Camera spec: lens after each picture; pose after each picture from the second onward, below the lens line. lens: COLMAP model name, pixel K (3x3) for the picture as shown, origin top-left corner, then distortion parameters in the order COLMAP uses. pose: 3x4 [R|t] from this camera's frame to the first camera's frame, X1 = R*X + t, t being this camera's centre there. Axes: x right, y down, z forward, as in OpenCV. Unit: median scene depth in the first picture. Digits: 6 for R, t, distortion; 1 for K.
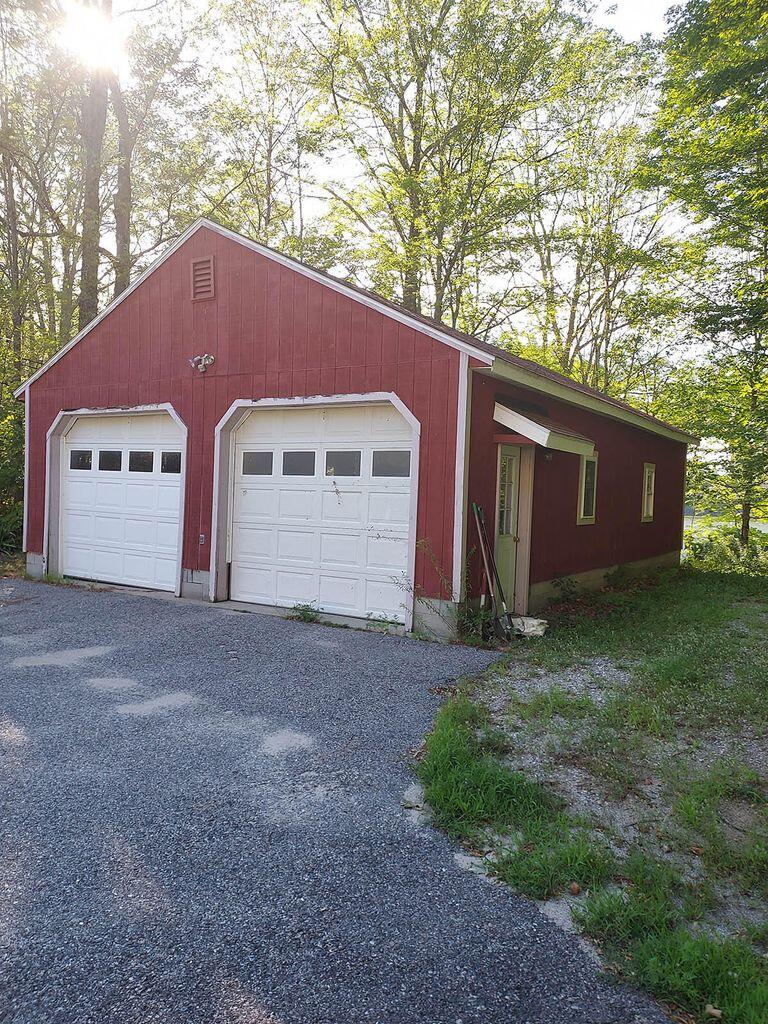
lens RADIAL K [[736.5, 0, 383.7], [0, 736.5, 509.0], [0, 0, 1]] dist [0.058353, -0.035261]
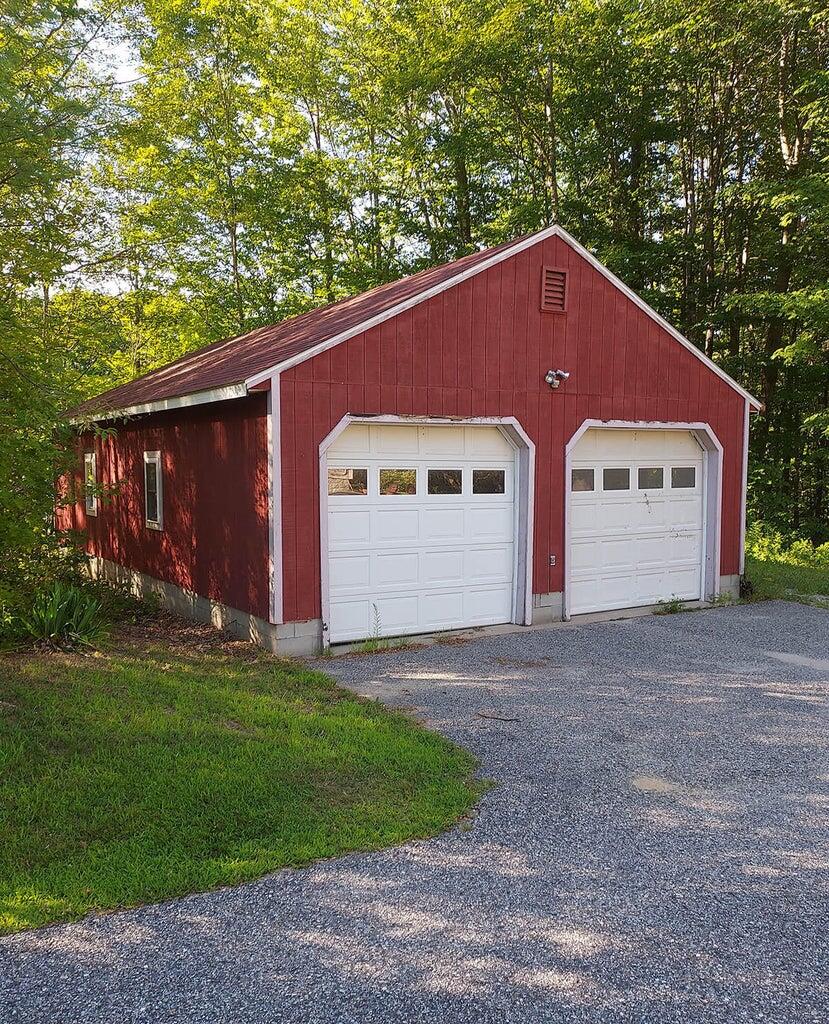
lens RADIAL K [[653.3, 0, 414.2], [0, 653.3, 514.3], [0, 0, 1]] dist [-0.000857, -0.000063]
pose [[0.536452, -0.058801, 0.841880, -1.037723], [0.071673, 0.997140, 0.023975, -0.050858], [-0.840882, 0.047478, 0.539132, 0.671365]]
